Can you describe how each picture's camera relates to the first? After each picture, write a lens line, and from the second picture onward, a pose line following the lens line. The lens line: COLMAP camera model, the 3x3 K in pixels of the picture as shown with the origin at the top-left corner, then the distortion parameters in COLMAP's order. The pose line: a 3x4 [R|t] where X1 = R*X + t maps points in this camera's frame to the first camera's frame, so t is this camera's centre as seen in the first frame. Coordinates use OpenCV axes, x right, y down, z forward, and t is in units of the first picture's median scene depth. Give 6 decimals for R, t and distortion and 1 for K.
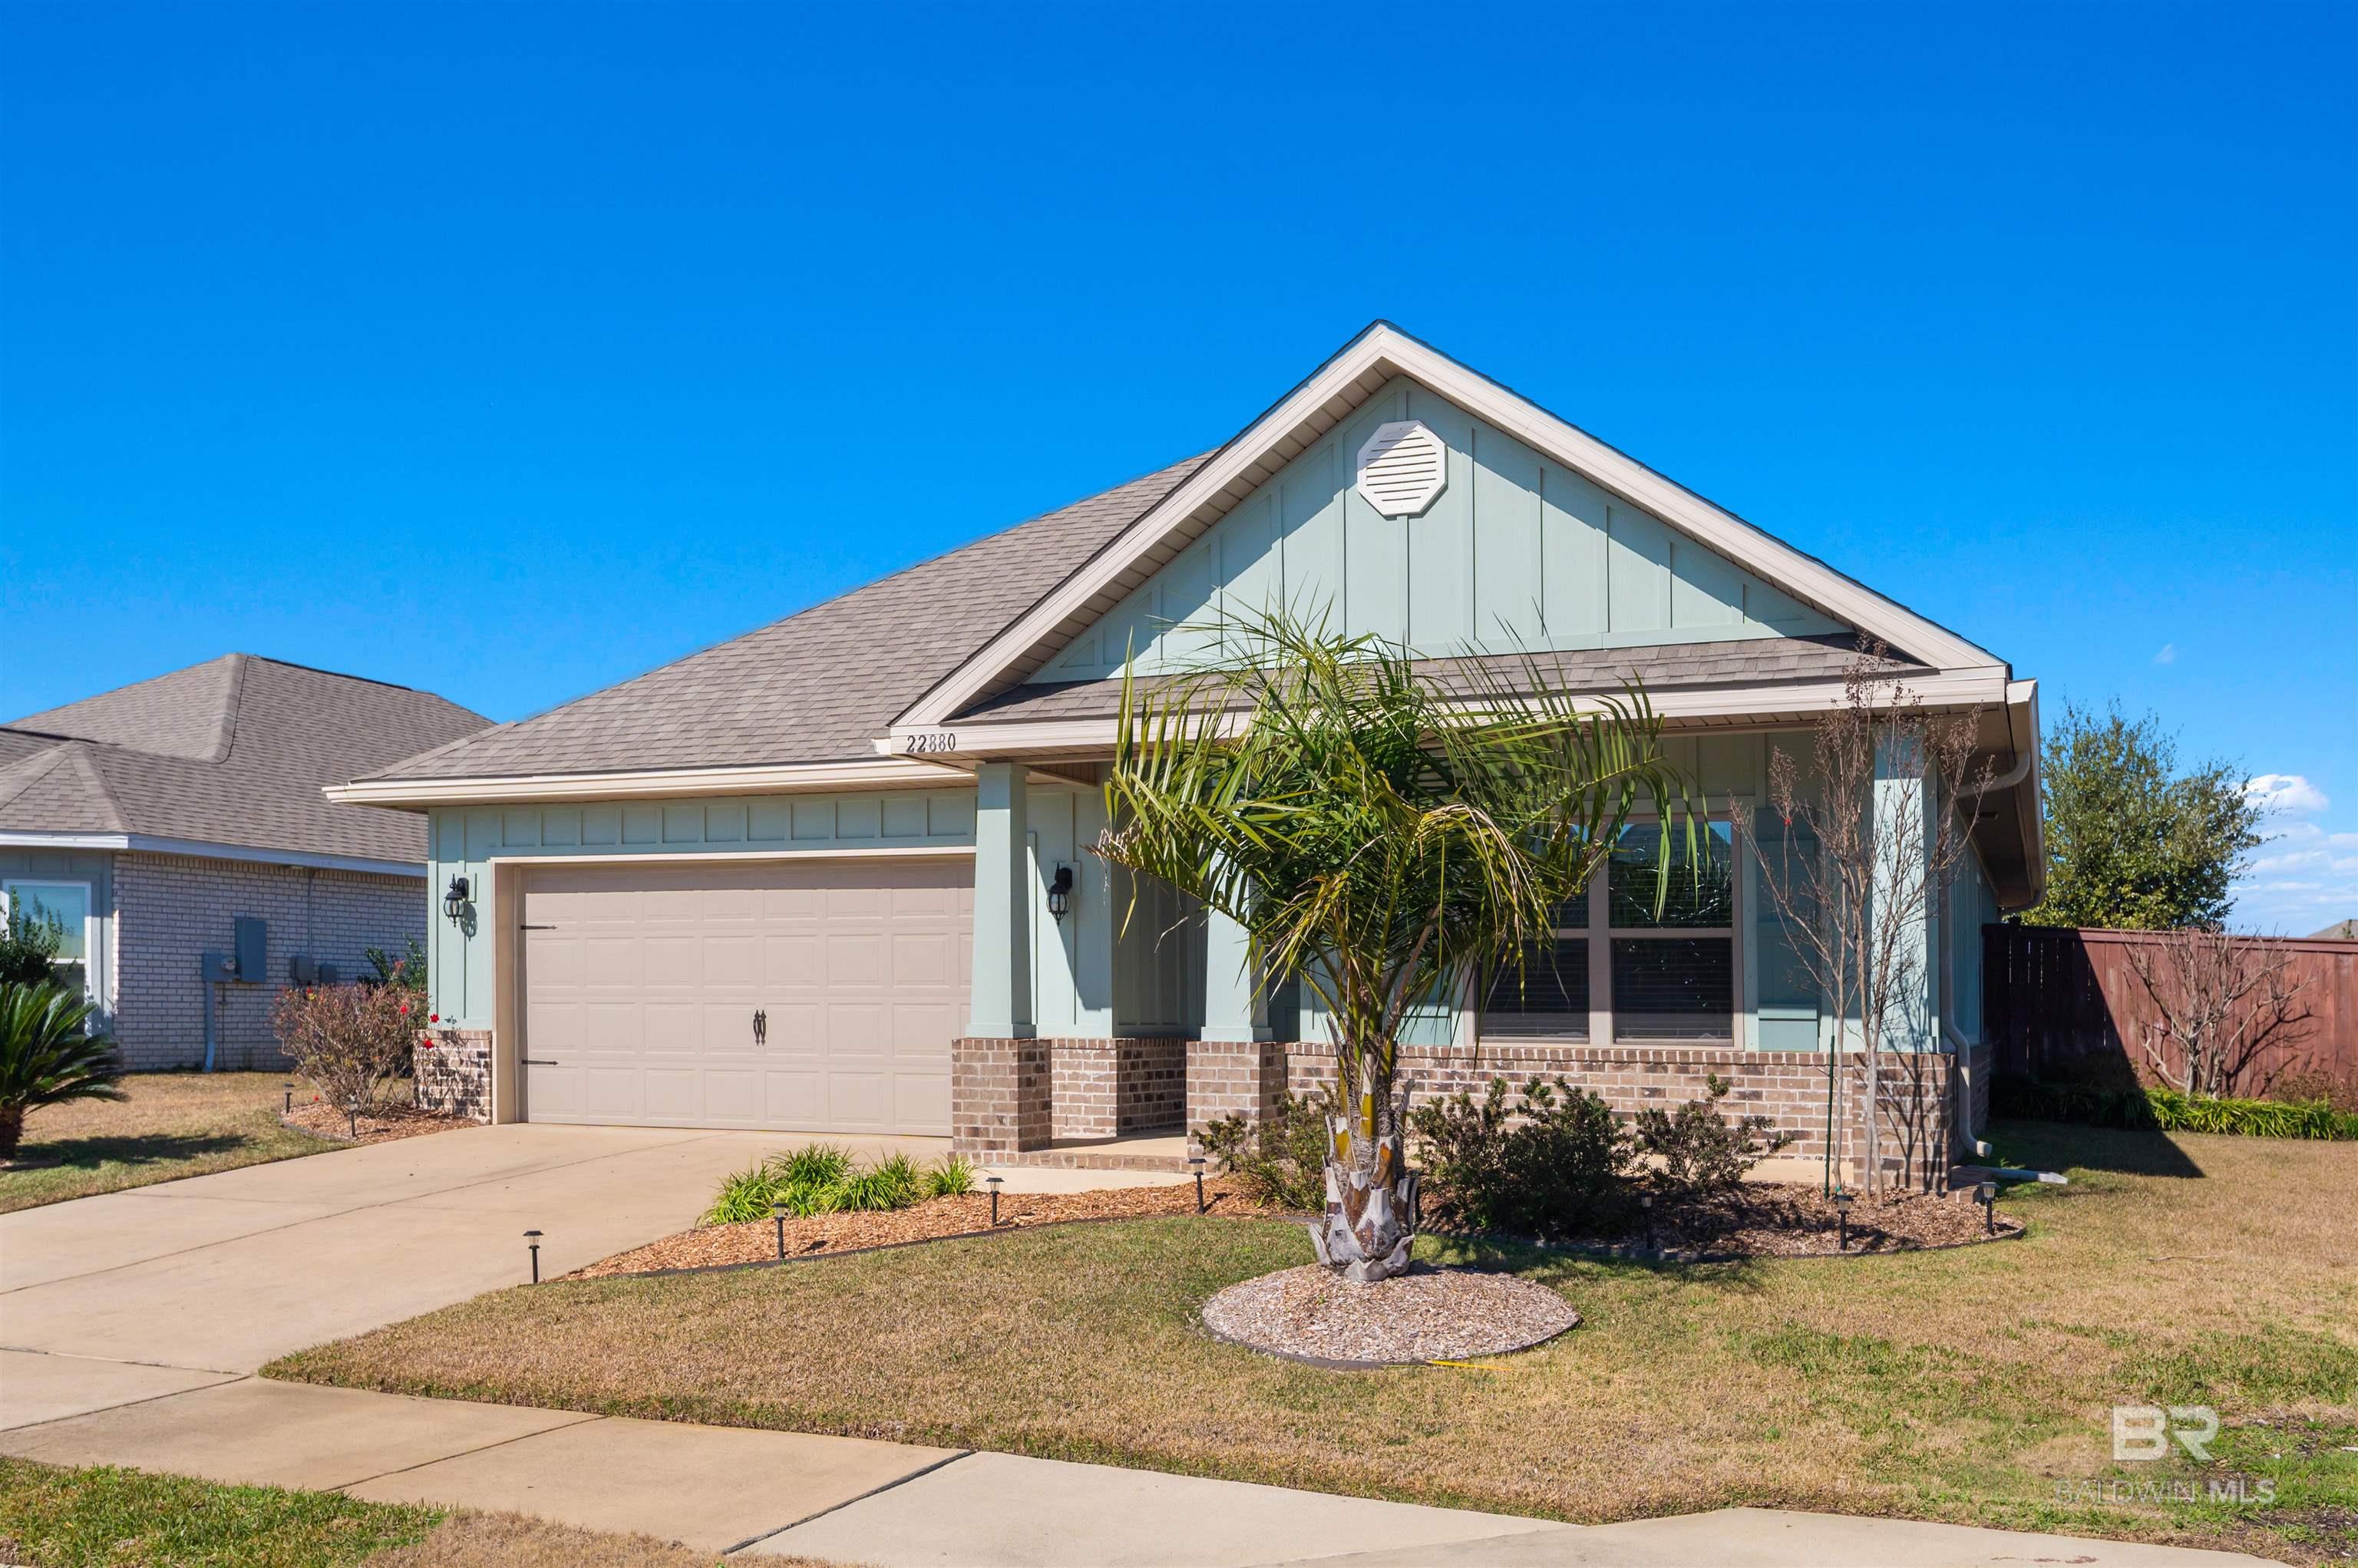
lens RADIAL K [[2116.7, 0, 1173.6], [0, 2116.7, 898.2], [0, 0, 1]] dist [-0.001525, 0.000316]
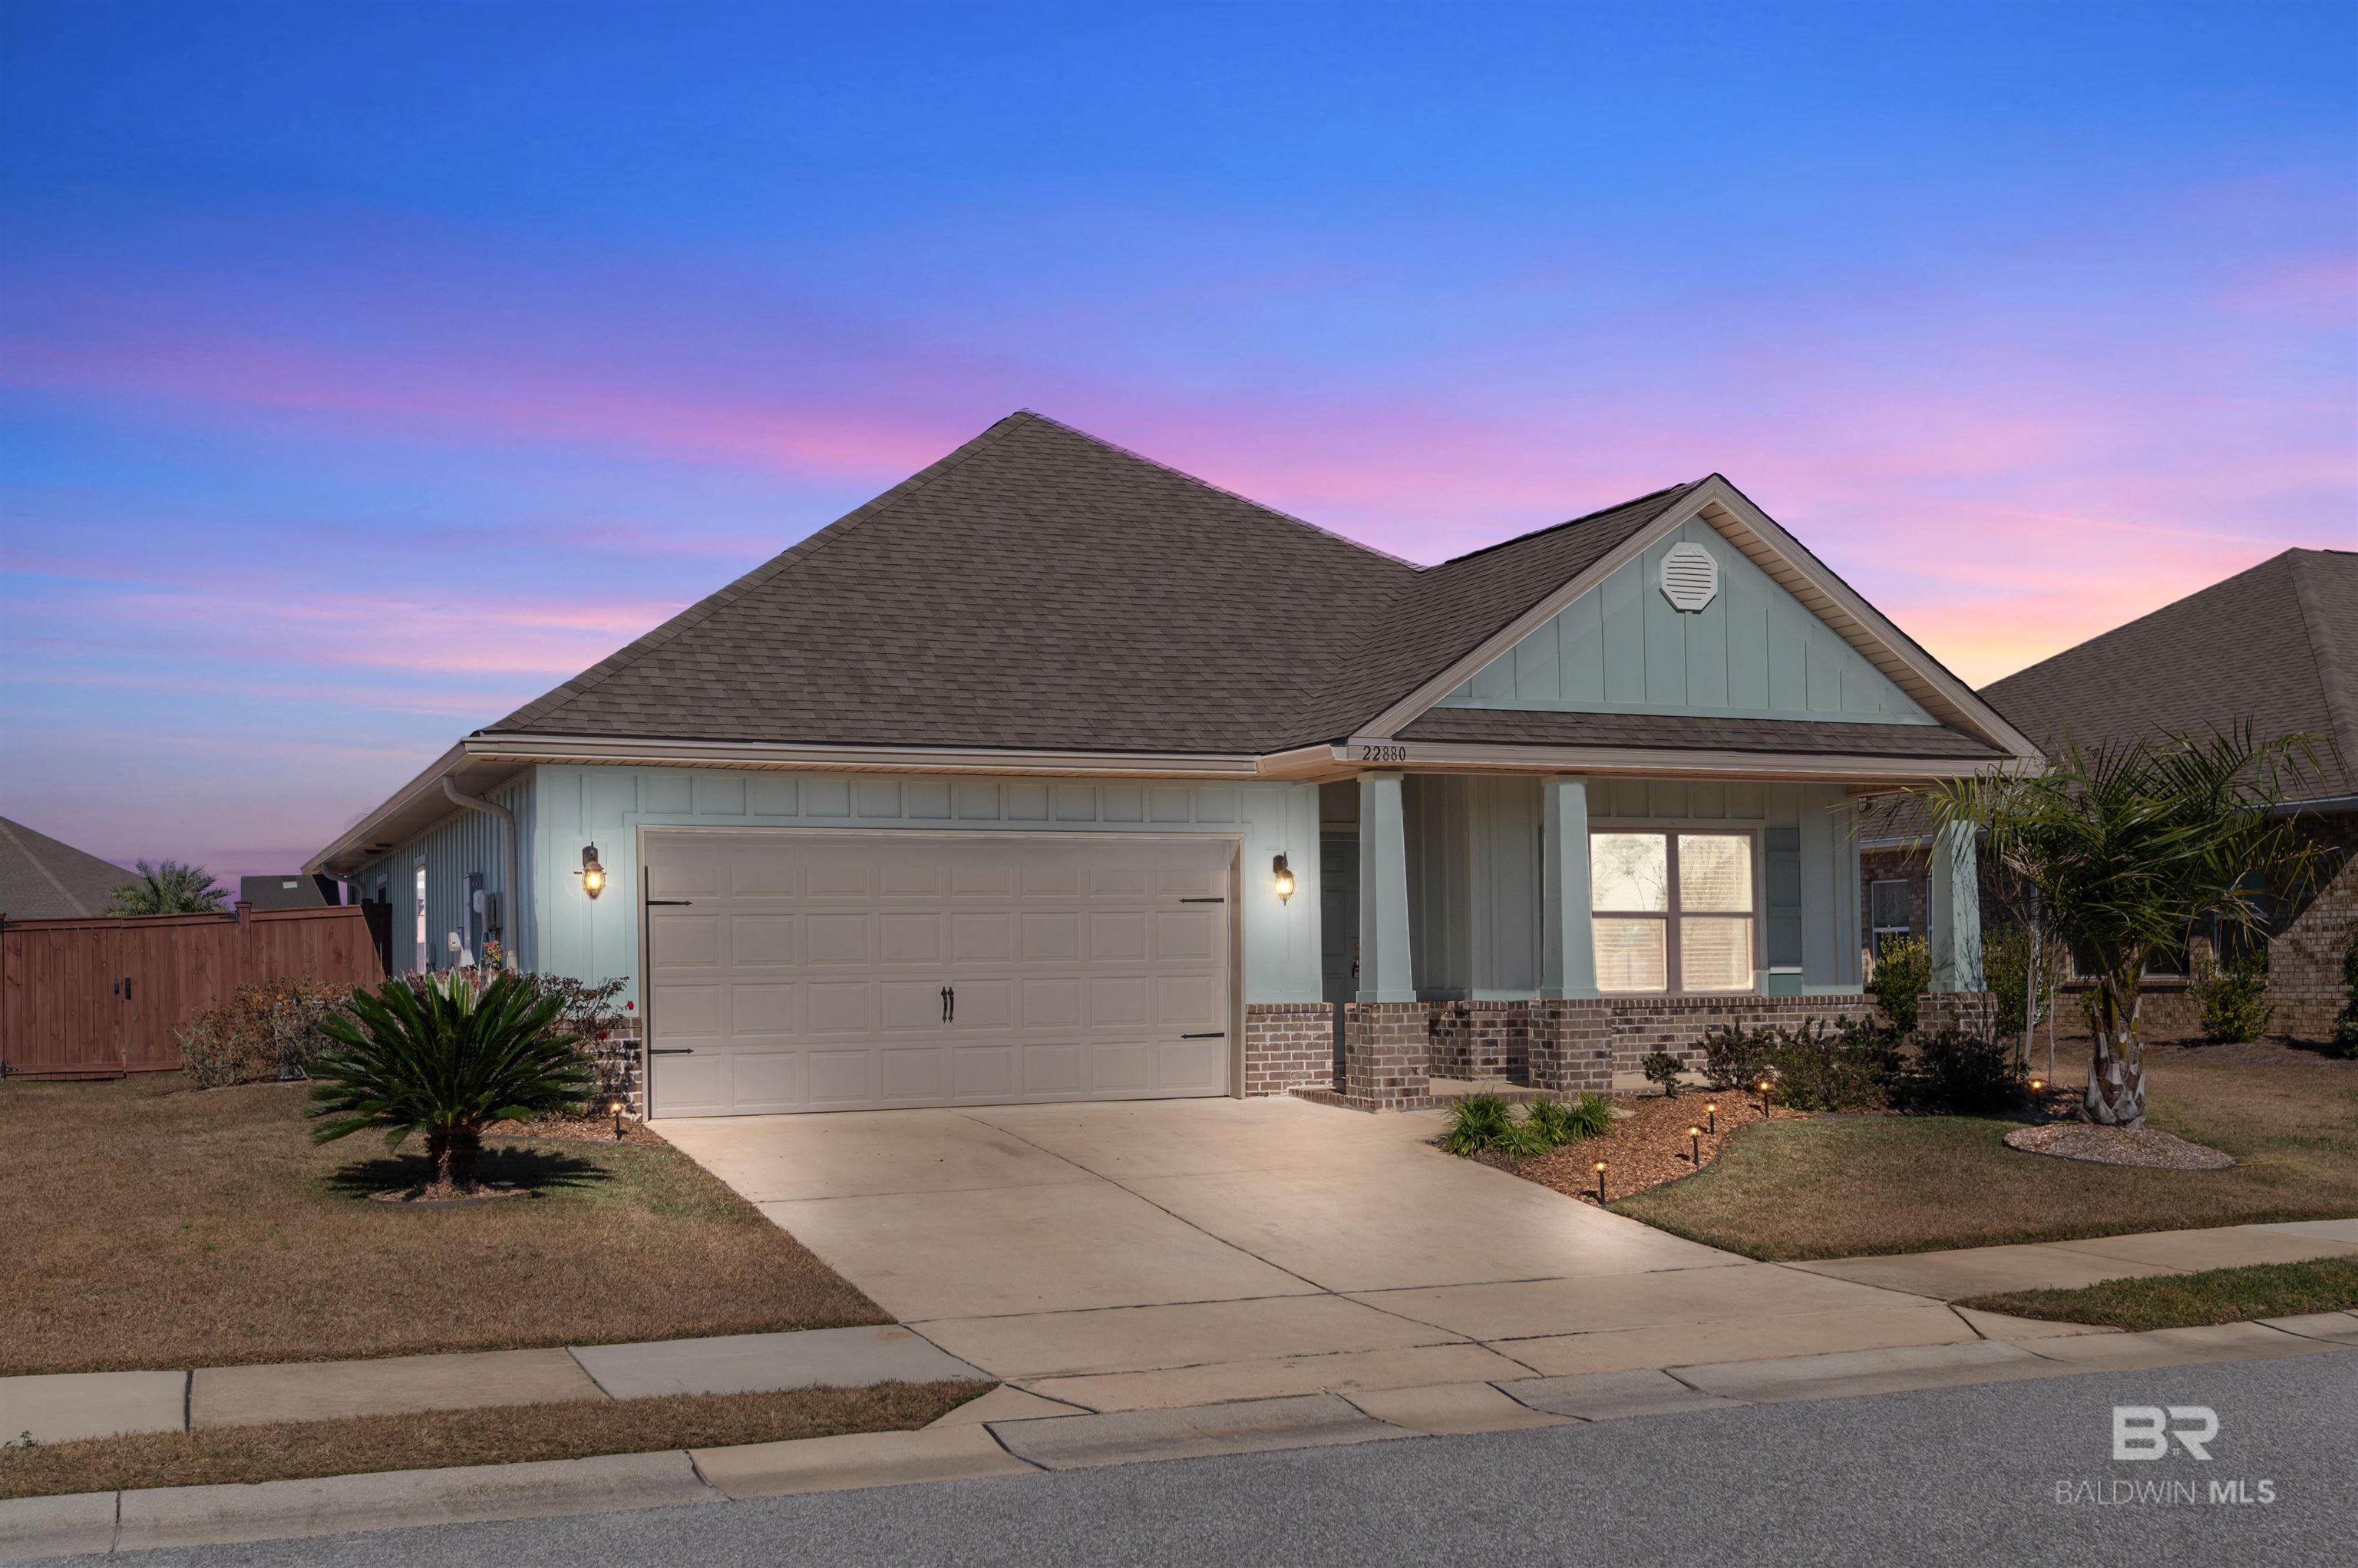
lens RADIAL K [[2503.3, 0, 1179.0], [0, 2503.3, 784.0], [0, 0, 1]] dist [-0.006970, -0.004656]
pose [[0.667622, 0.037834, 0.743539, -1.219971], [-0.020525, 0.999264, -0.032417, -0.008411], [-0.744218, 0.006381, 0.667906, 0.153372]]
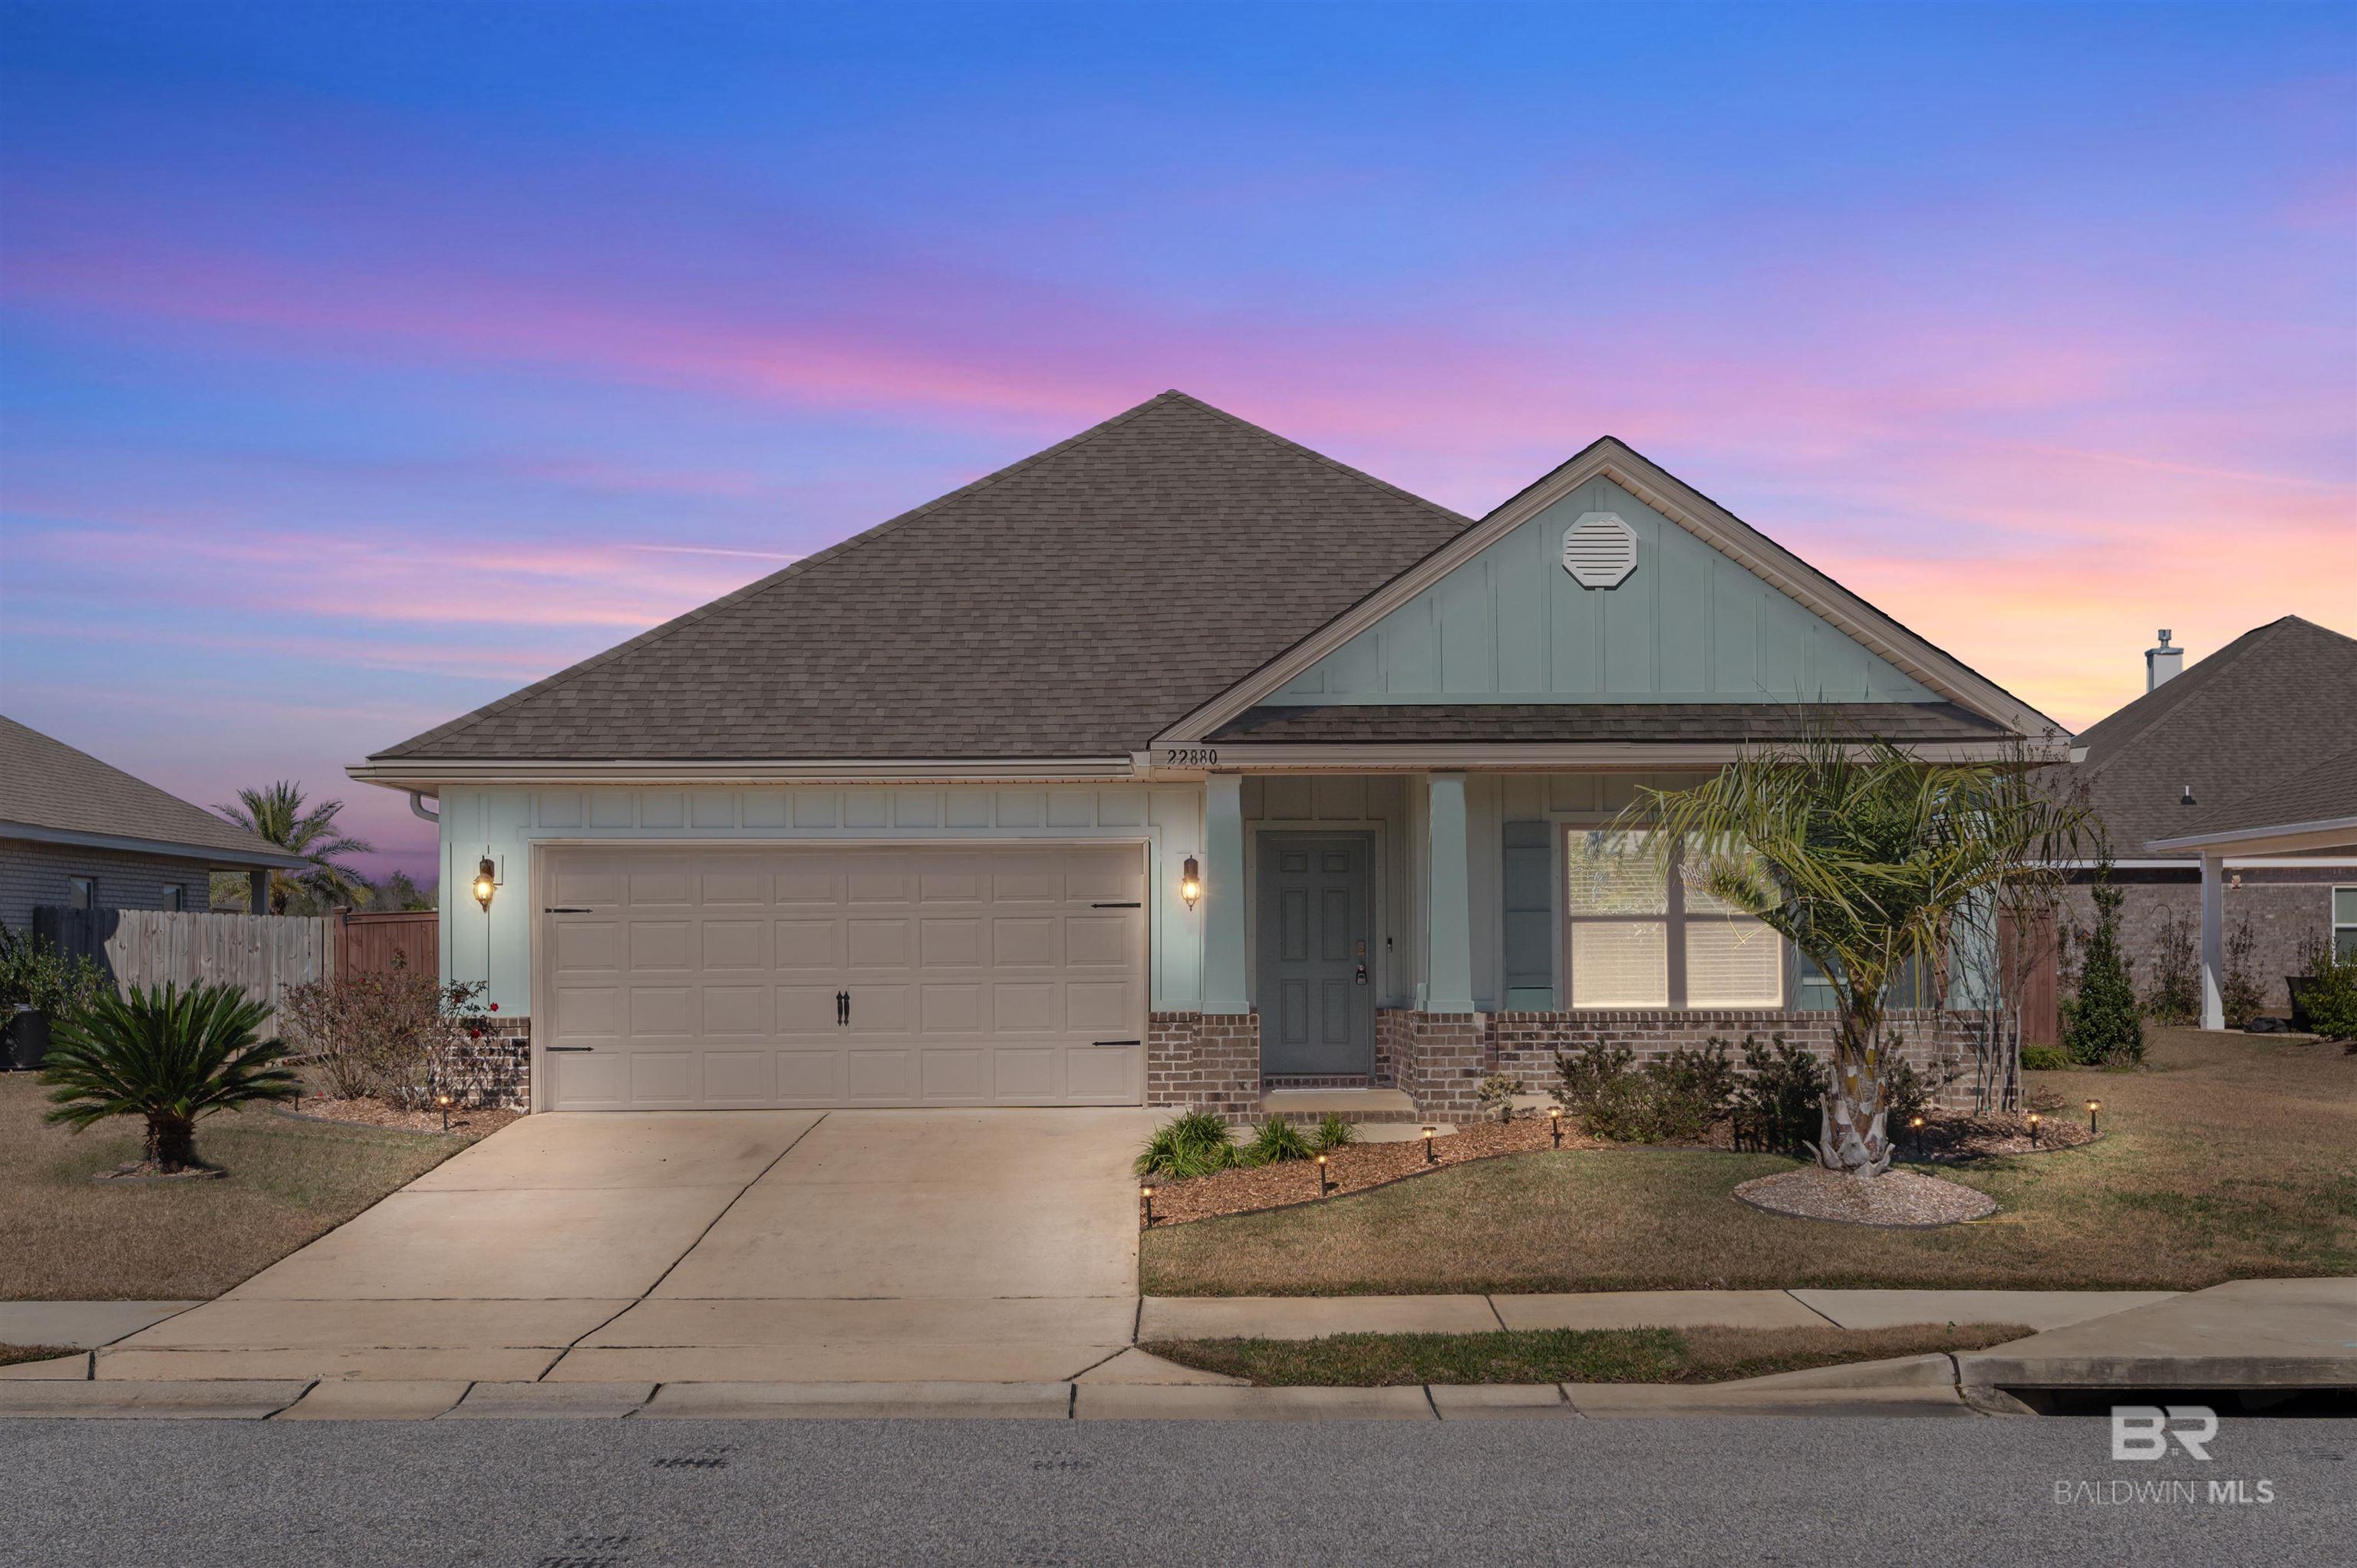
lens RADIAL K [[2796.5, 0, 1178.5], [0, 2796.5, 784.0], [0, 0, 1]] dist [0.001586, 0.004314]
pose [[0.909877, 0.010027, 0.414757, -0.740177], [-0.007808, 0.999945, -0.007047, -0.047760], [-0.414805, 0.003174, 0.909905, -0.365855]]
